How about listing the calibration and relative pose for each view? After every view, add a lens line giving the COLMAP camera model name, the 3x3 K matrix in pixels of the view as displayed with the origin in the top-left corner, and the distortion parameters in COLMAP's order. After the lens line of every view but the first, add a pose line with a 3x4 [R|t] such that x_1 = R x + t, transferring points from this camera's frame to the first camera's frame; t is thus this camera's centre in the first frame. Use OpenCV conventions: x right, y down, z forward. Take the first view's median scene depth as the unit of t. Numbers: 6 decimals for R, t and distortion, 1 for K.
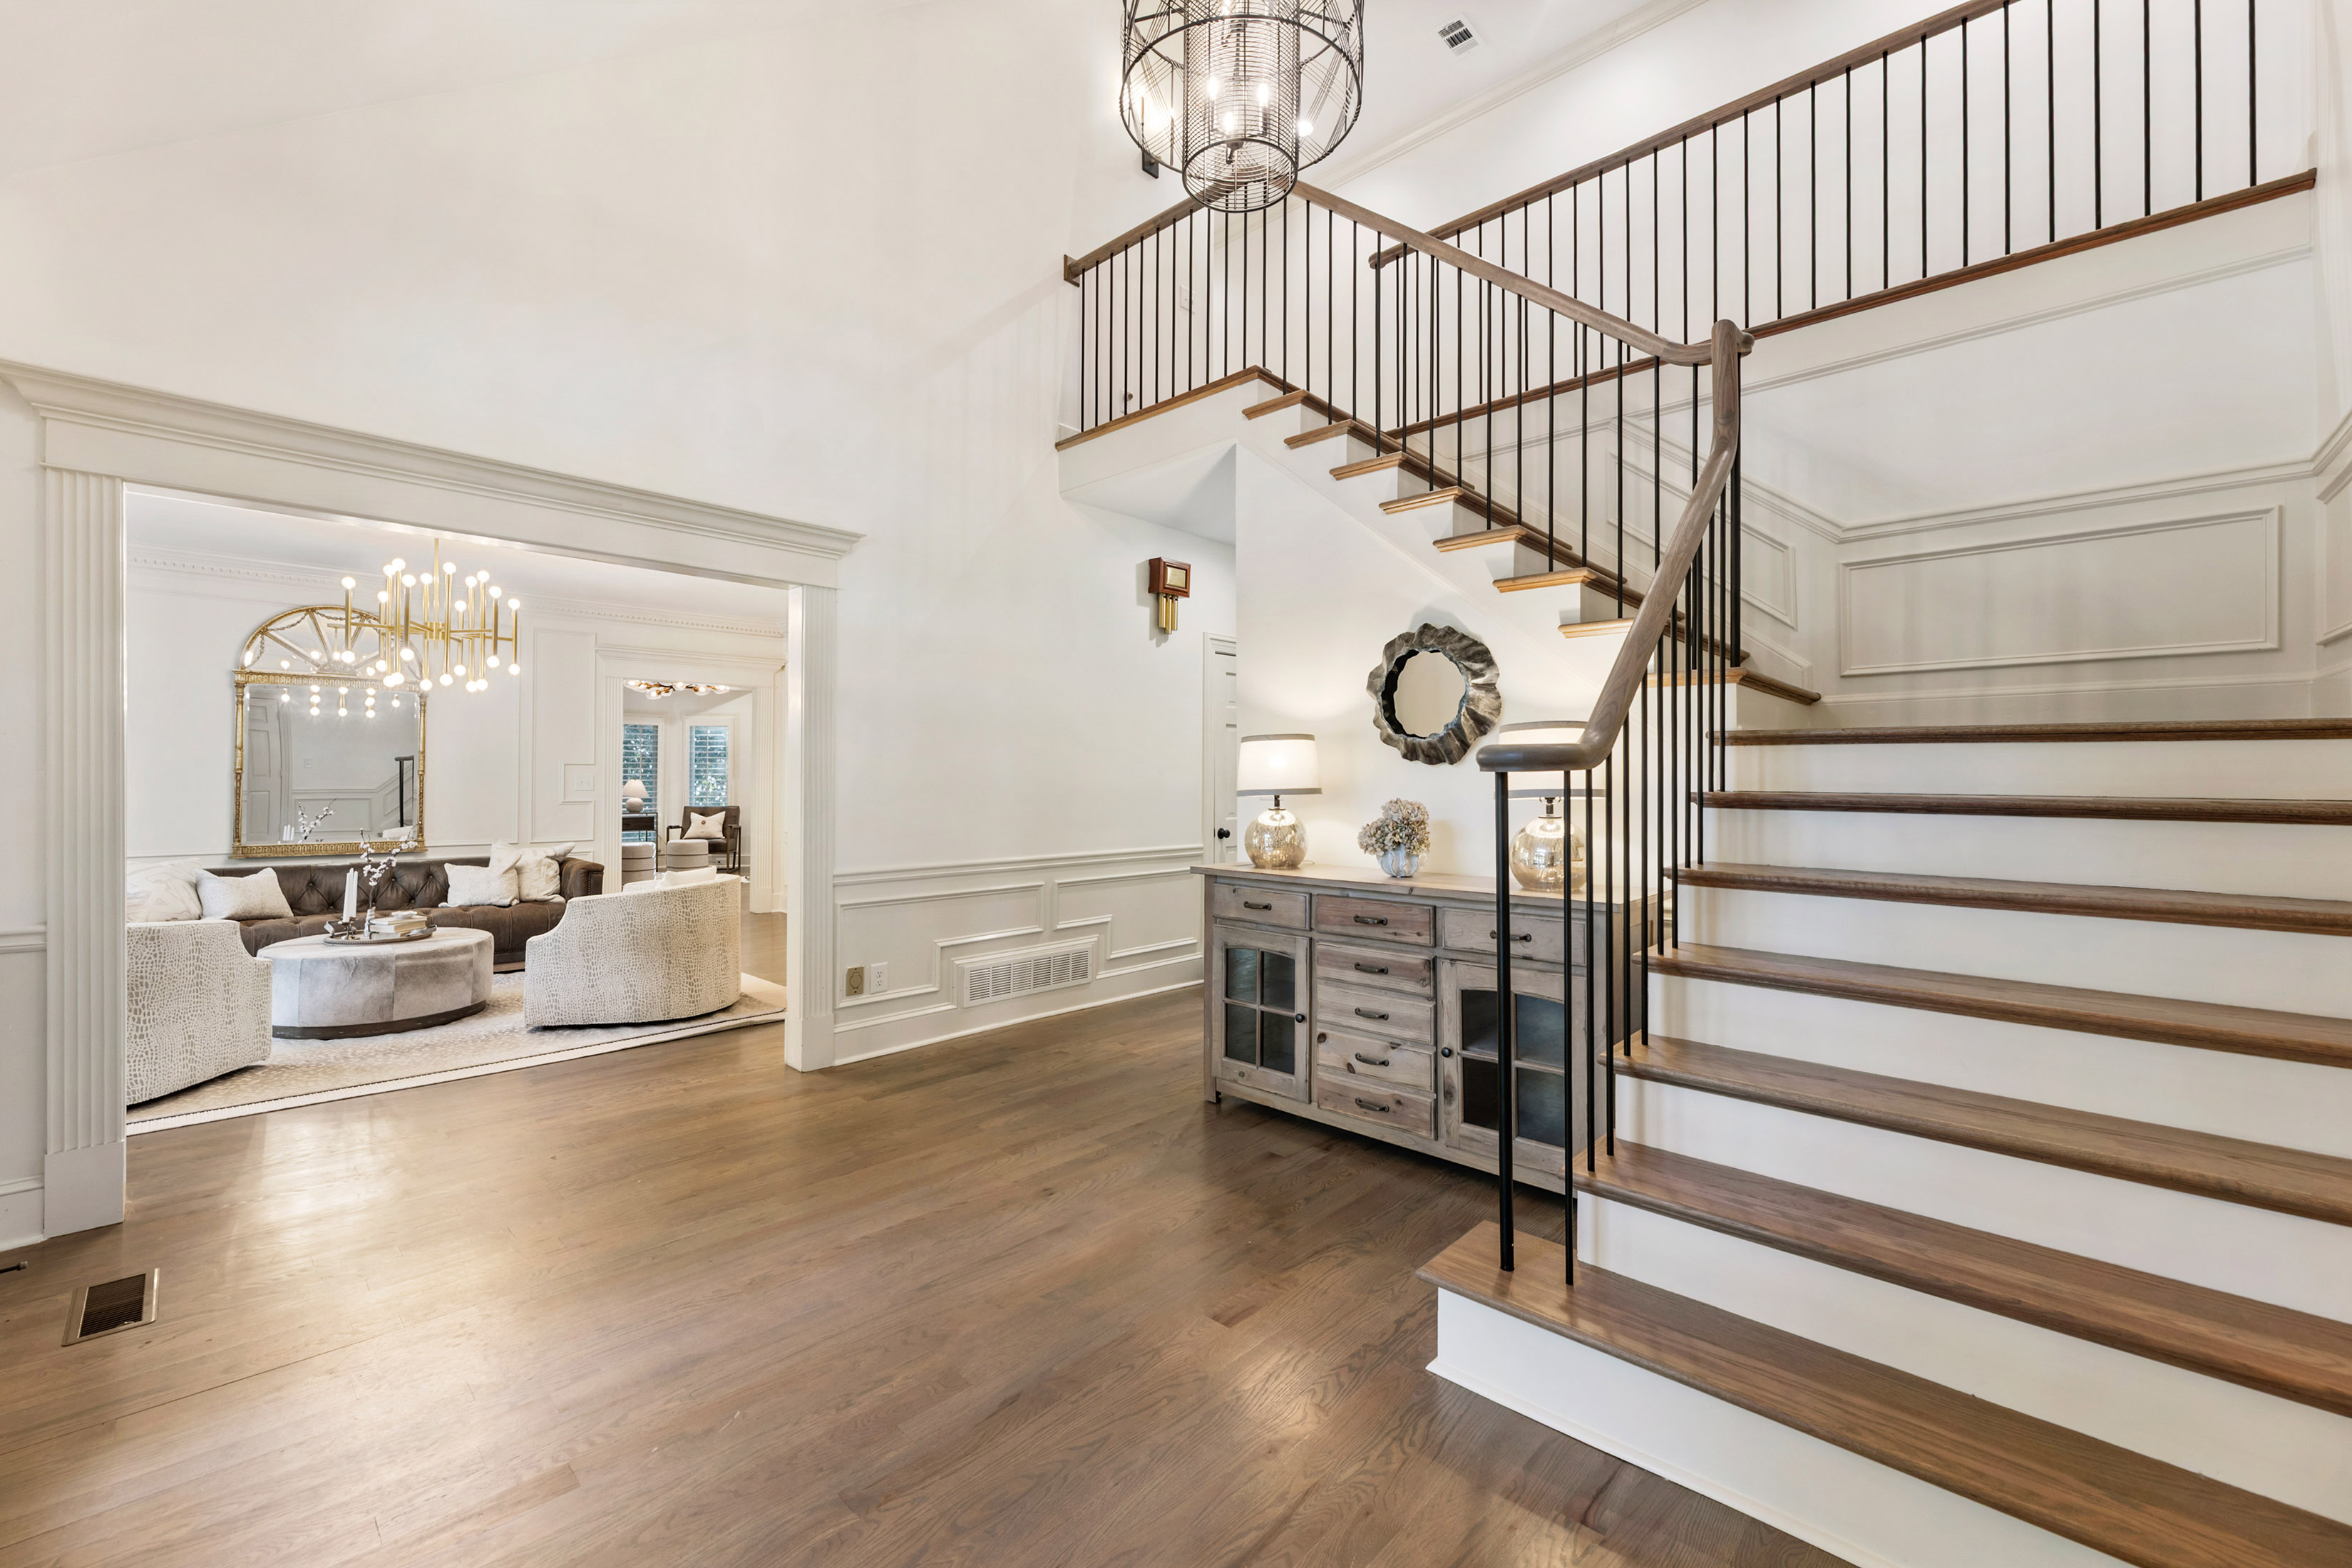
lens RADIAL K [[982.1, 0, 1192.6], [0, 982.1, 765.3], [0, 0, 1]] dist [-0.001907, 0.000183]
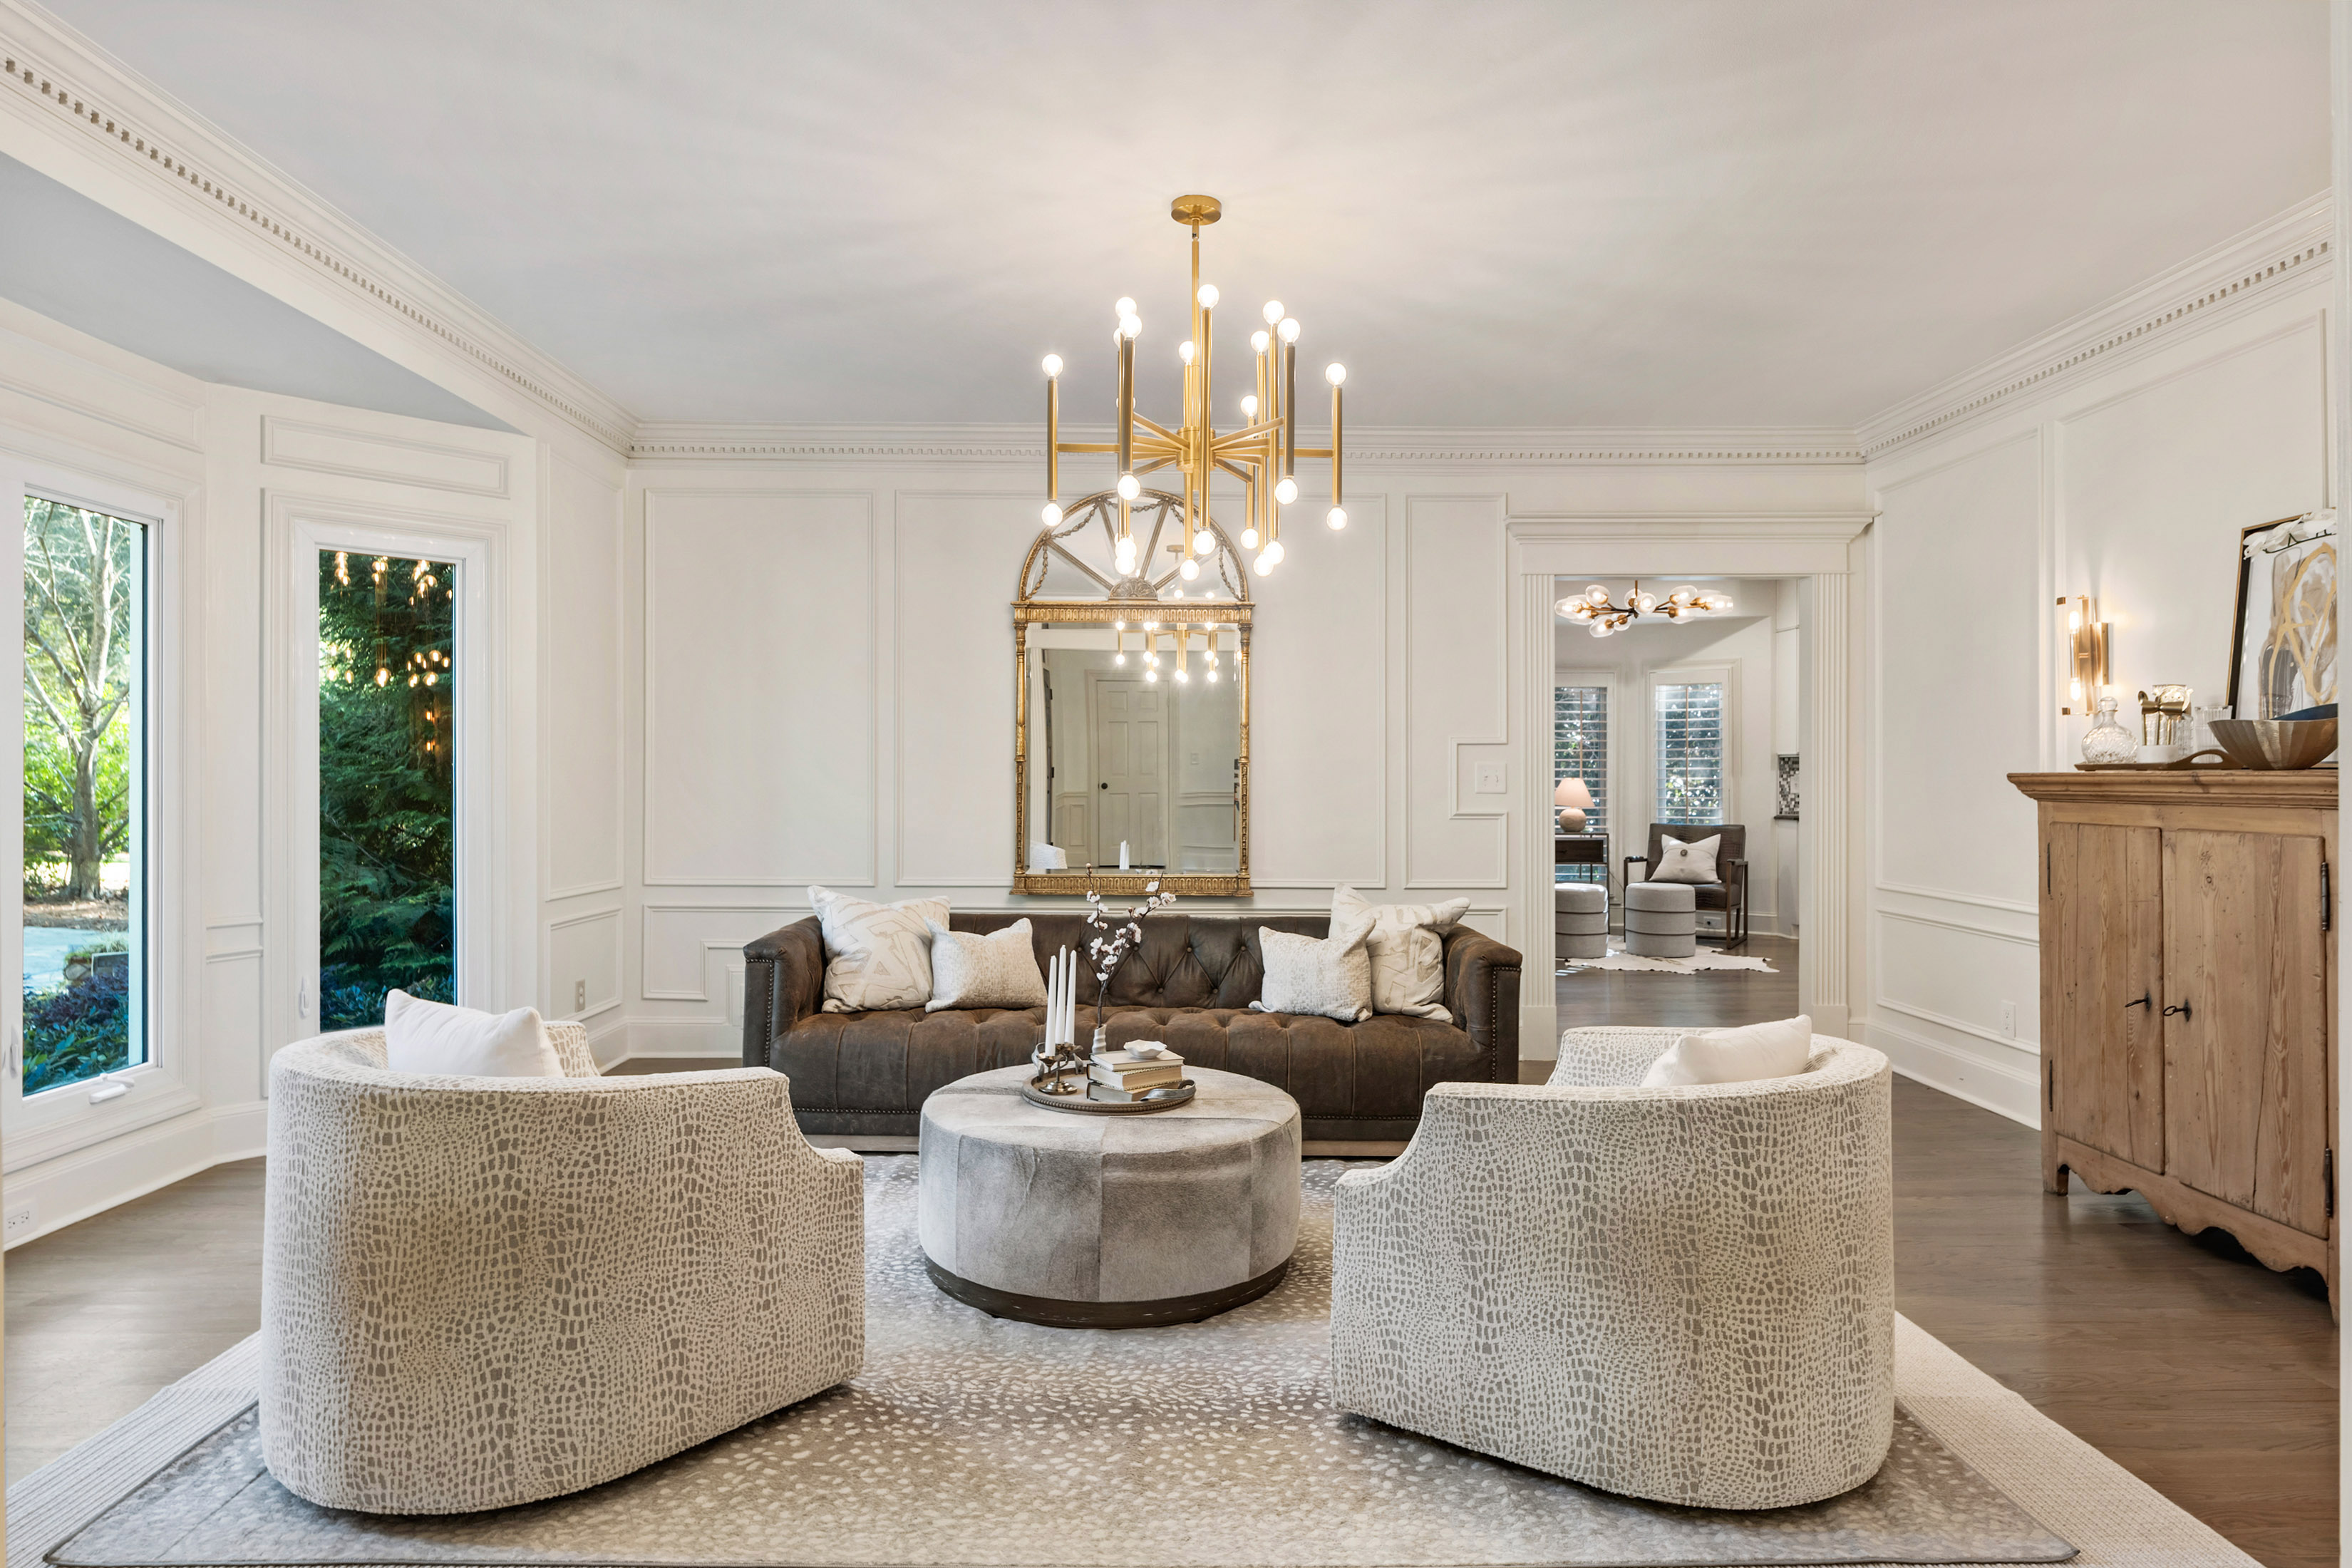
lens RADIAL K [[1357.1, 0, 1178.4], [0, 1357.1, 771.9], [0, 0, 1]] dist [0.002770, -0.001270]
pose [[0.699824, -0.006142, -0.714289, -0.297443], [0.009756, 0.999952, 0.000960, 0.016460], [0.714249, -0.007641, 0.699850, 0.509163]]
